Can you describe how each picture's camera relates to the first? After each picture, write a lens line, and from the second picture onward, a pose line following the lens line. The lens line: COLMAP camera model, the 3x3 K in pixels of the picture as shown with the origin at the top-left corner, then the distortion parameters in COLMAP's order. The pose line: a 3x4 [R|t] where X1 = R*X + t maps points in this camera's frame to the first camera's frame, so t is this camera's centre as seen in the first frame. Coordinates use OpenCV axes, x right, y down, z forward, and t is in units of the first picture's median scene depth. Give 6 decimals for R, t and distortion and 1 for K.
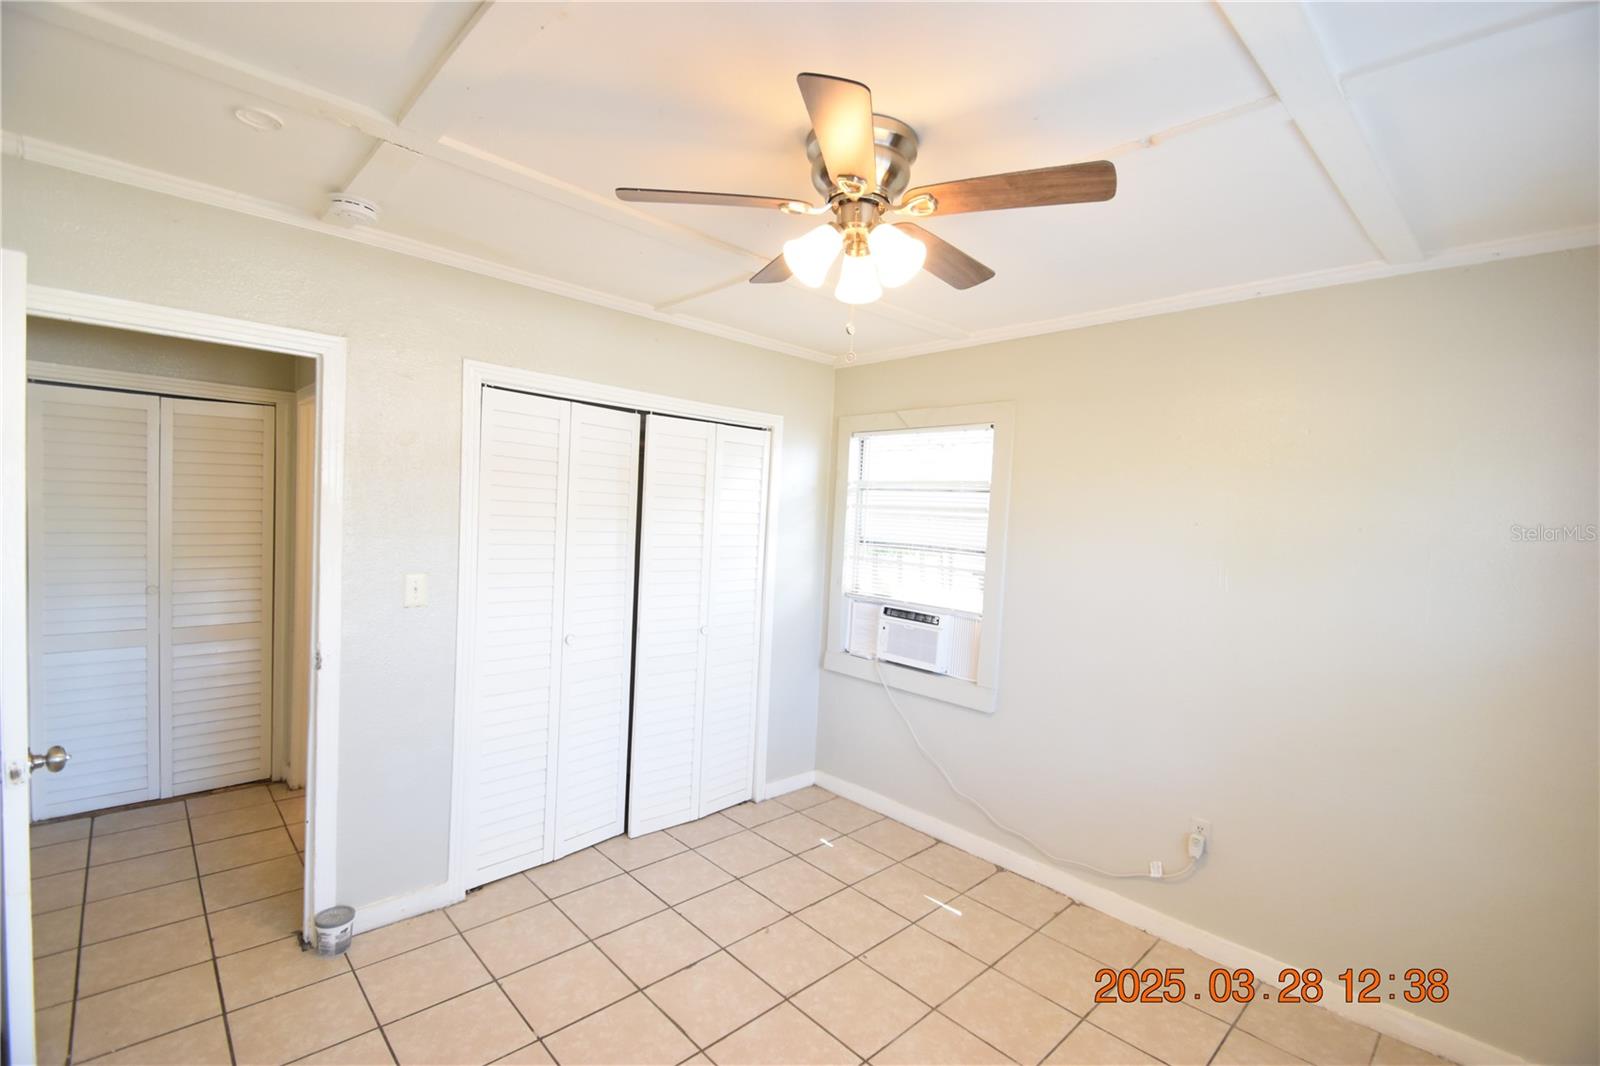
lens RADIAL K [[700.1, 0, 806.1], [0, 700.1, 538.0], [0, 0, 1]] dist [0.003332, -0.010791]
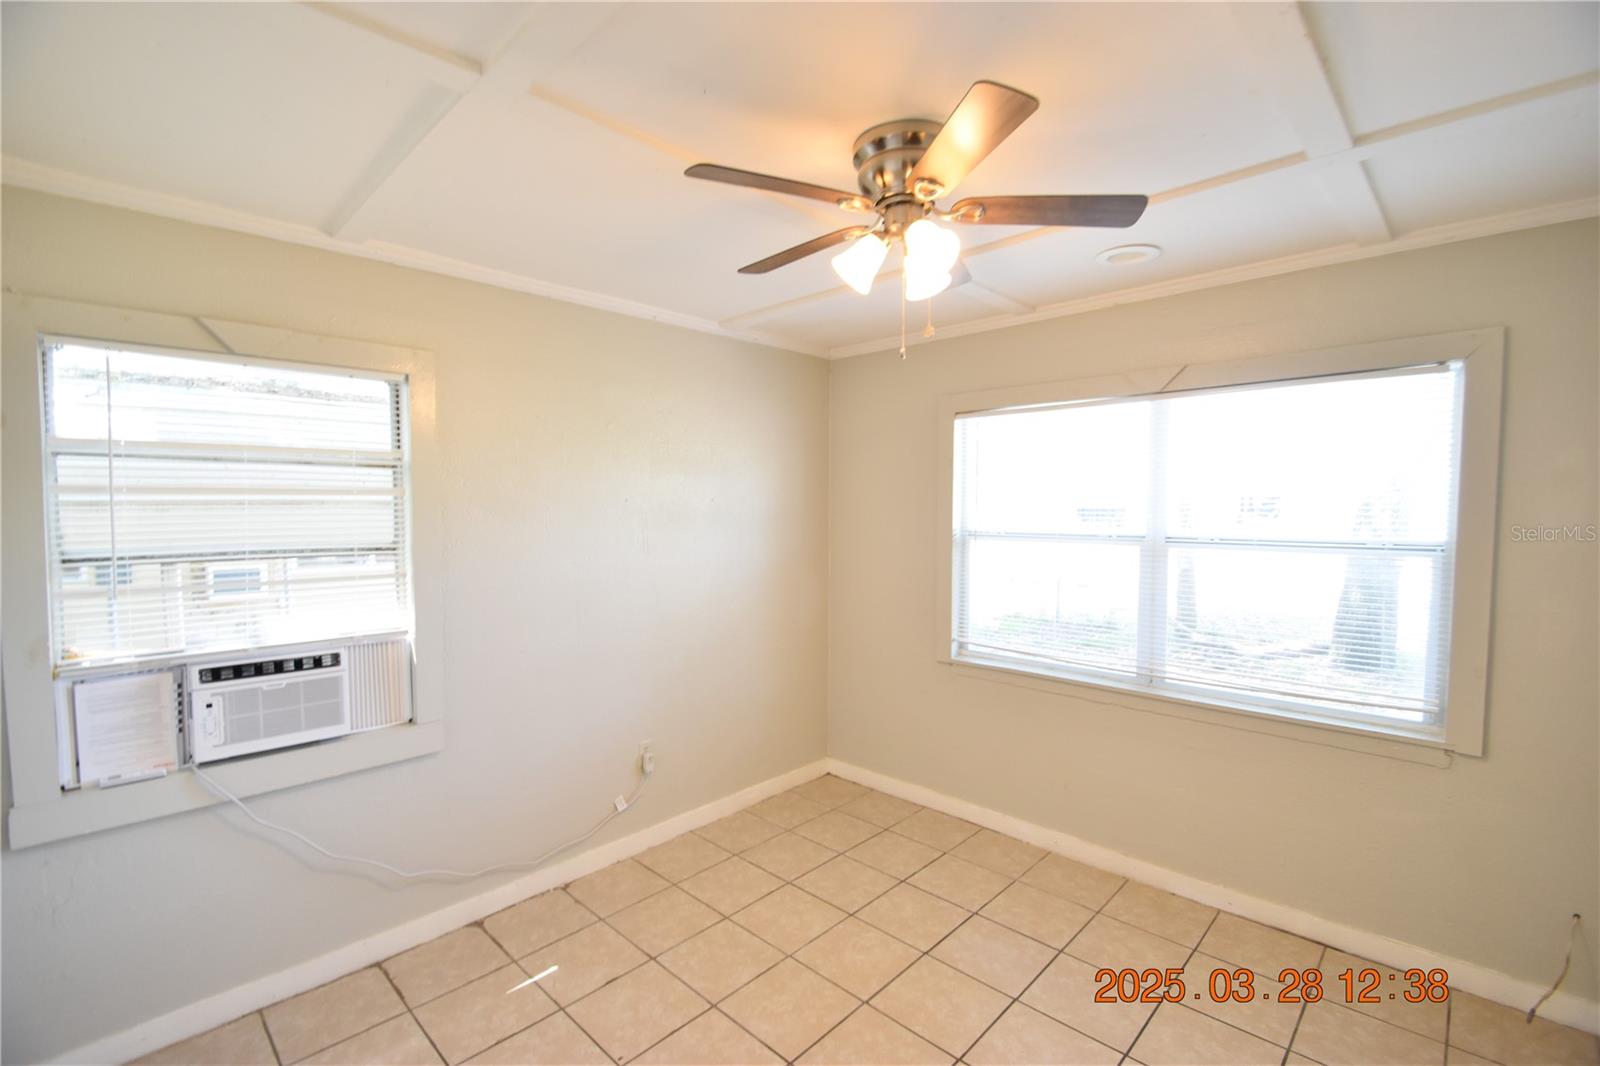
lens RADIAL K [[700.1, 0, 796.6], [0, 700.1, 536.4], [0, 0, 1]] dist [0.003332, -0.010791]
pose [[-0.049354, -0.087261, 0.994962, -0.499468], [0.033695, 0.995464, 0.088976, -0.043789], [-0.998213, 0.037917, -0.046190, 0.607684]]
